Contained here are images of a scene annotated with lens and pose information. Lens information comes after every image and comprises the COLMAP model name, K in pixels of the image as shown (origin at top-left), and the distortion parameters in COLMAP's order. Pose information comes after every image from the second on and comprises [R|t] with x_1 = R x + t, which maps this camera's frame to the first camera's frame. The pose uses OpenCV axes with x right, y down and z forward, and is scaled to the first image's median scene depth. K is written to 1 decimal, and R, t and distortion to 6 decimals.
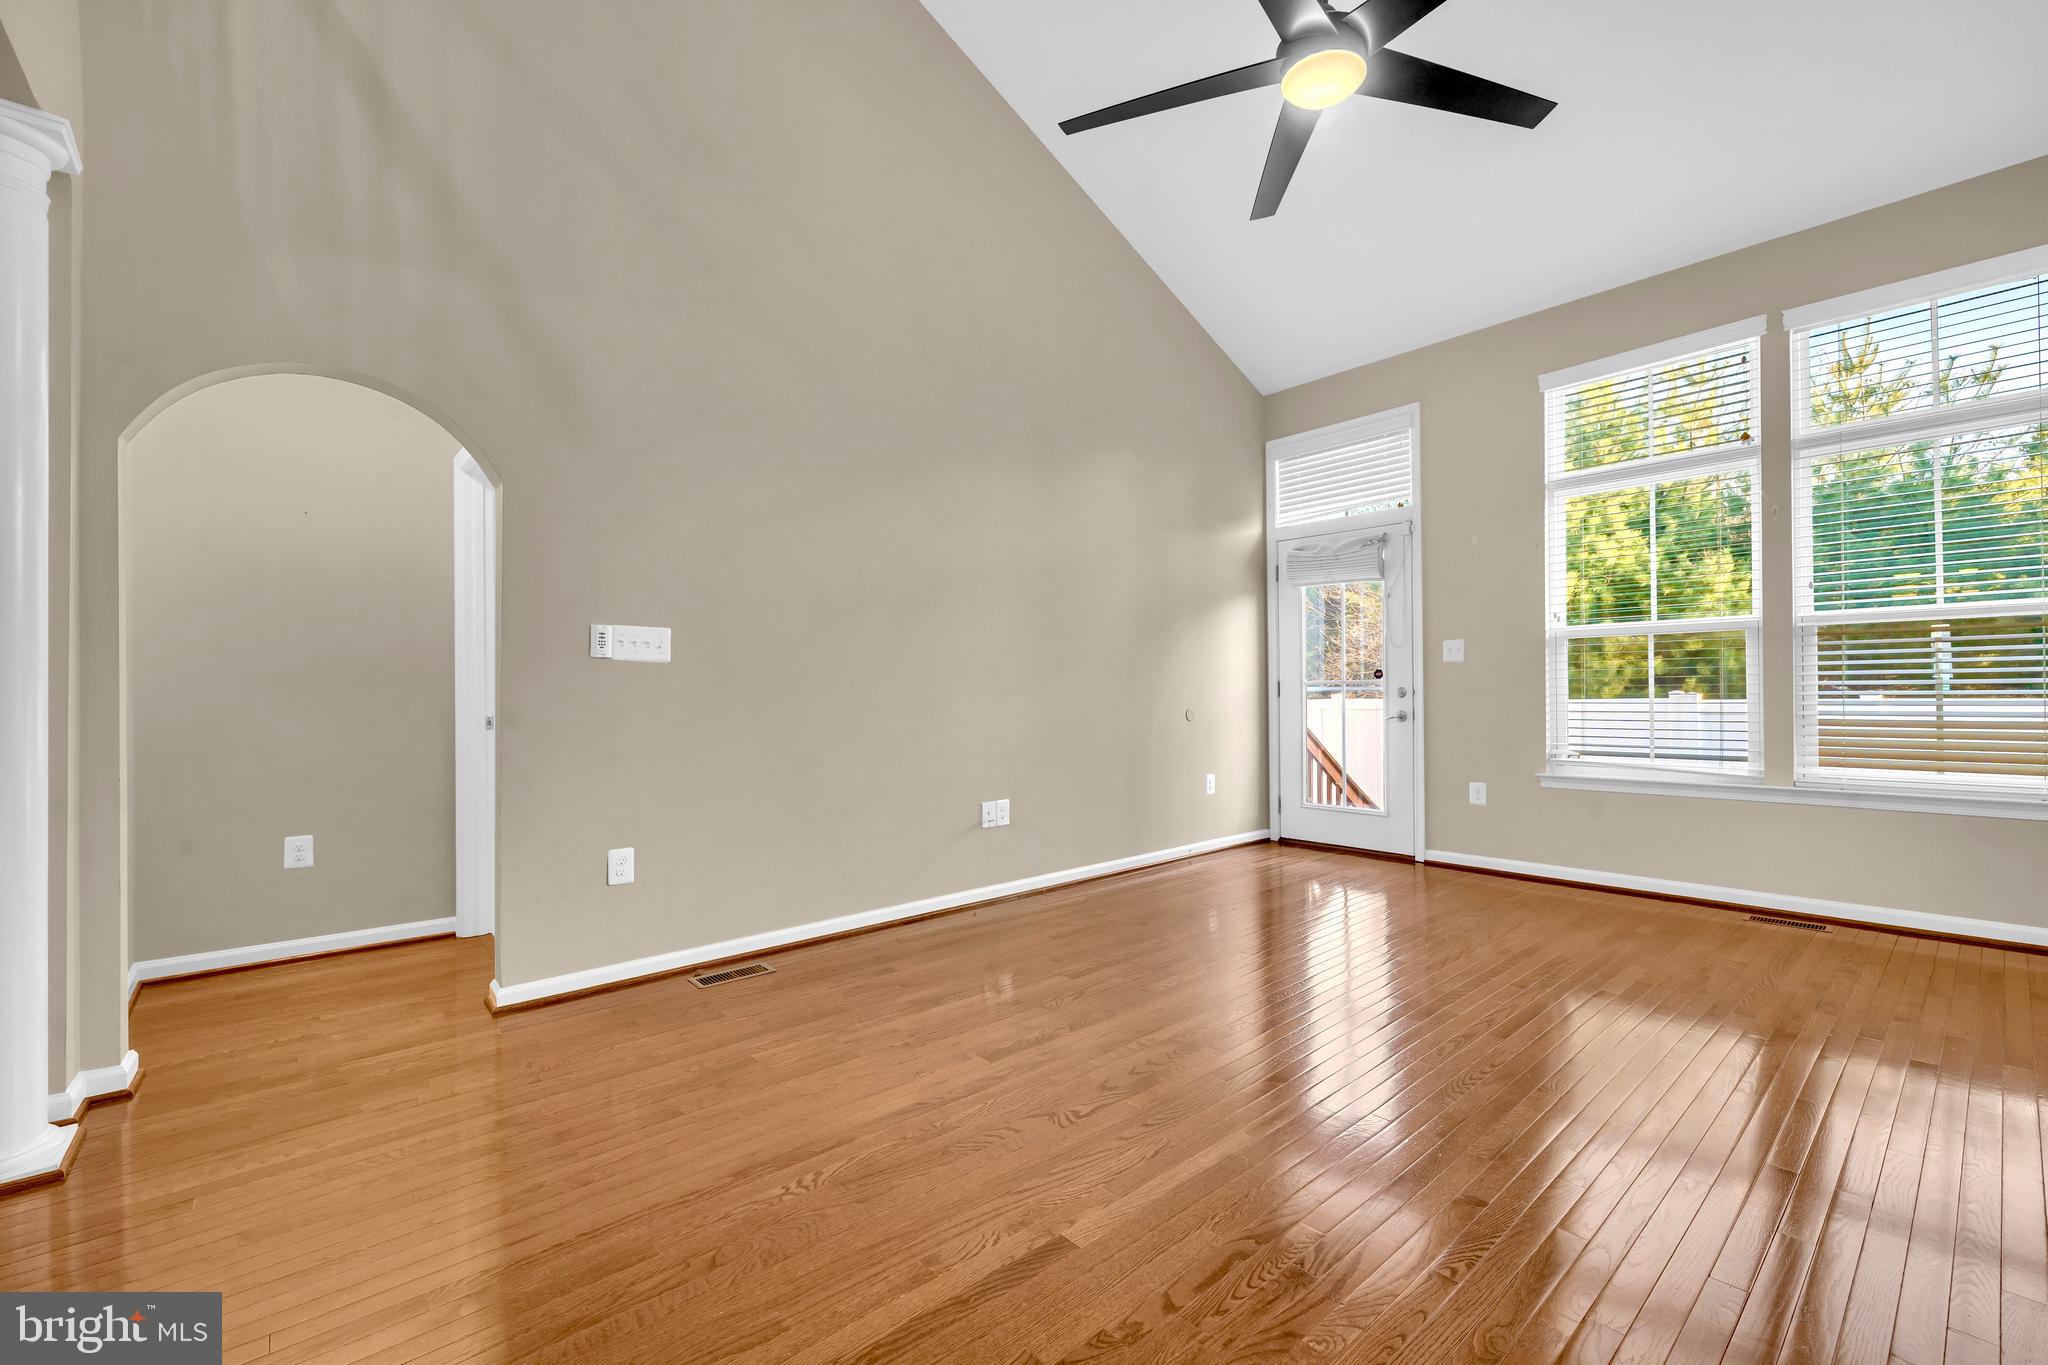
lens RADIAL K [[856.1, 0, 1024.0], [0, 856.1, 682.5], [0, 0, 1]] dist [-0.000048, 0.000245]
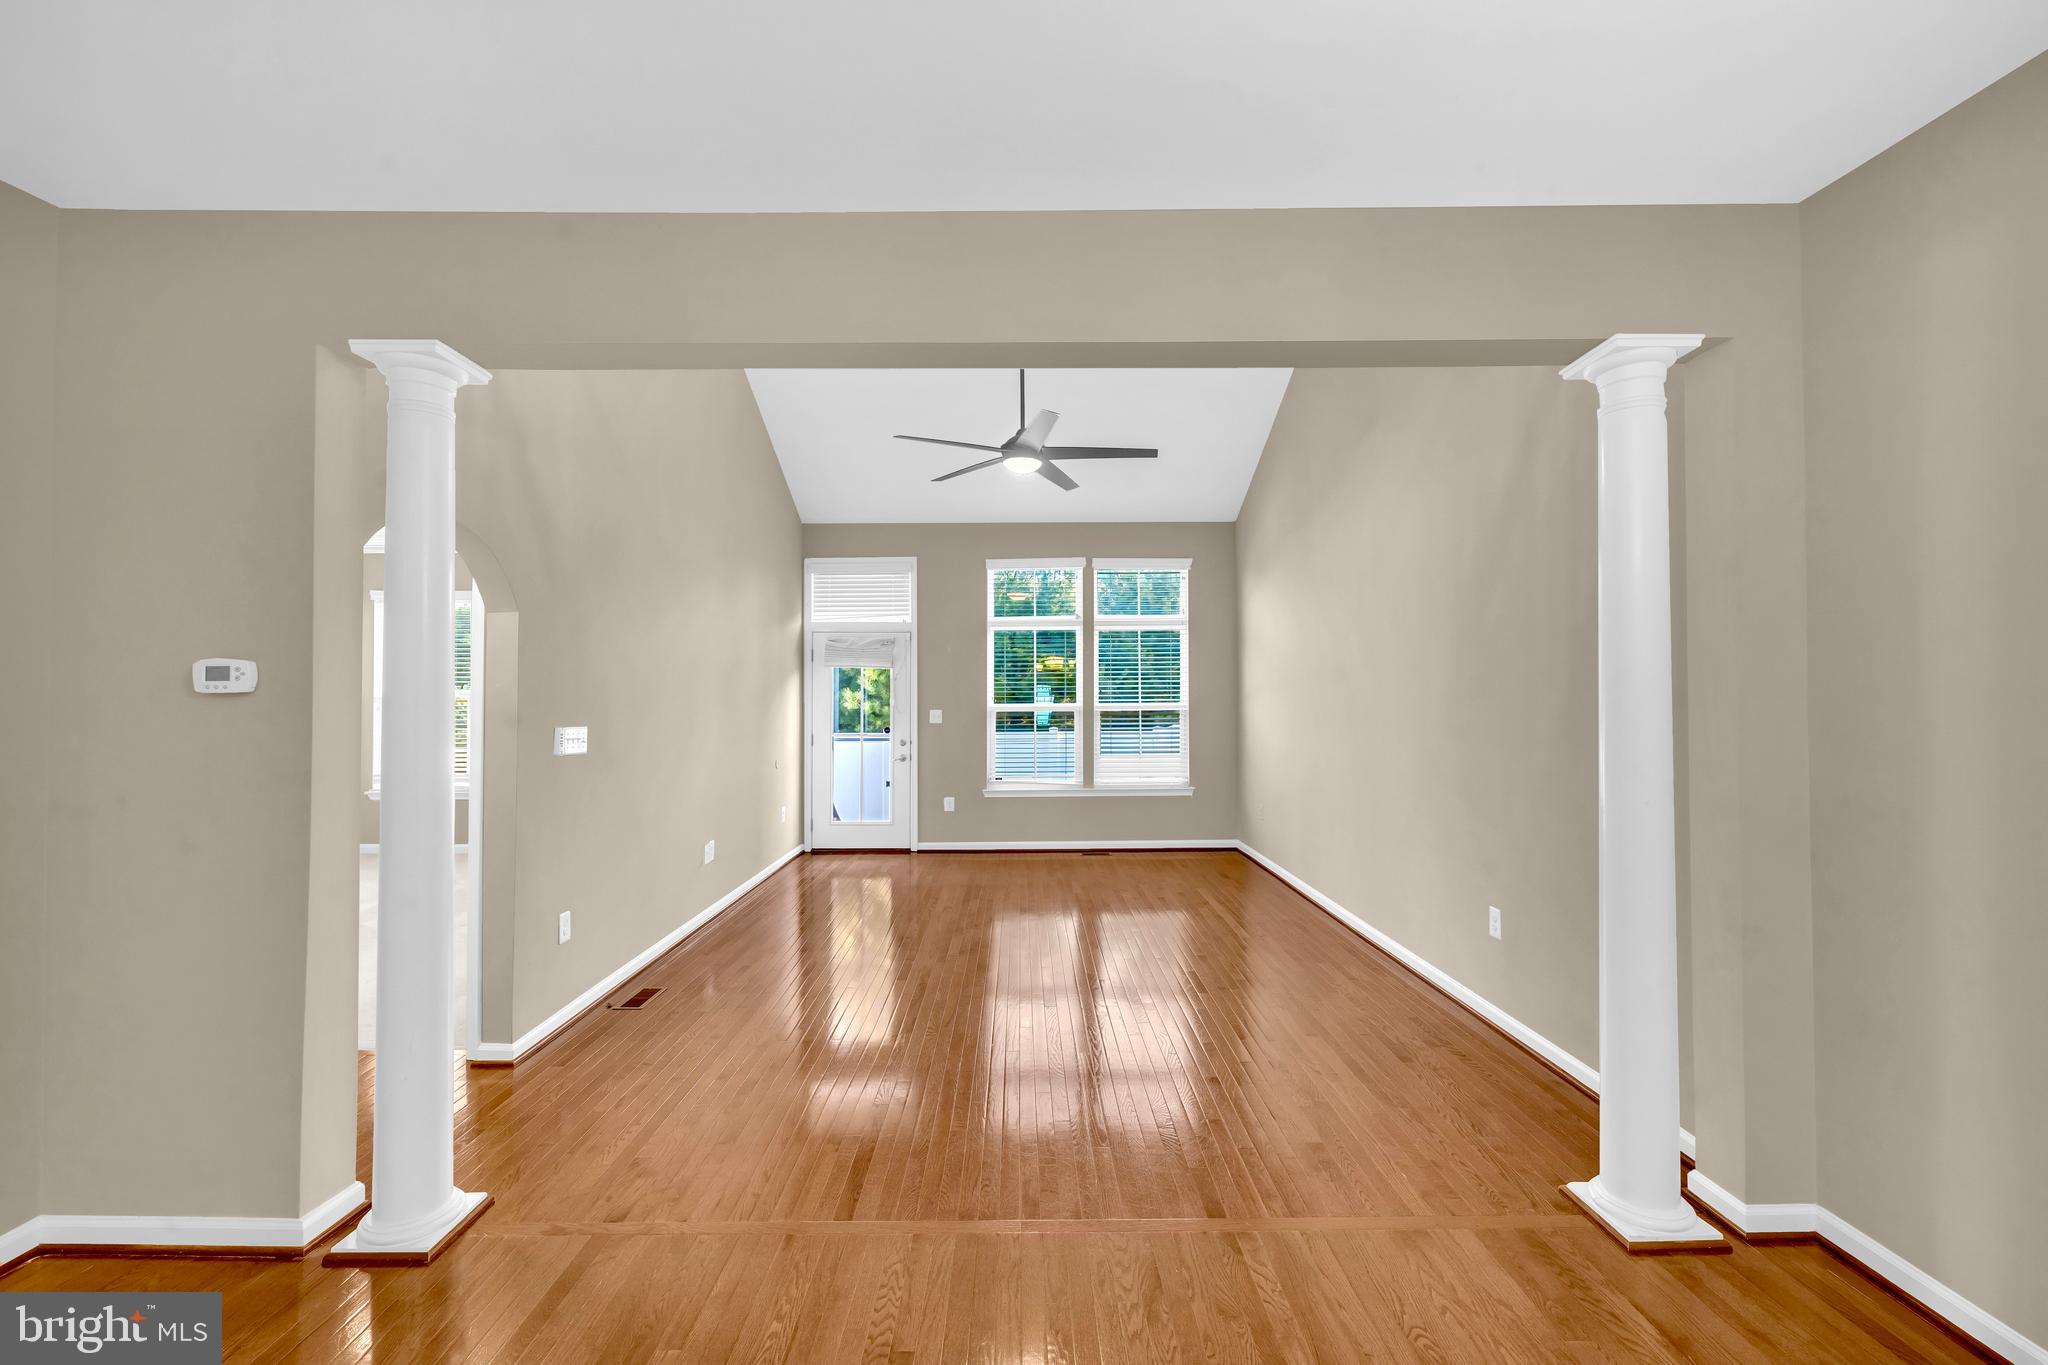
lens RADIAL K [[856.1, 0, 1024.0], [0, 856.1, 682.5], [0, 0, 1]] dist [-0.000048, 0.000245]
pose [[0.649782, 0.021195, 0.759825, -0.606032], [-0.008191, 0.999748, -0.020883, -0.068155], [-0.760076, 0.007346, 0.649792, -0.169275]]
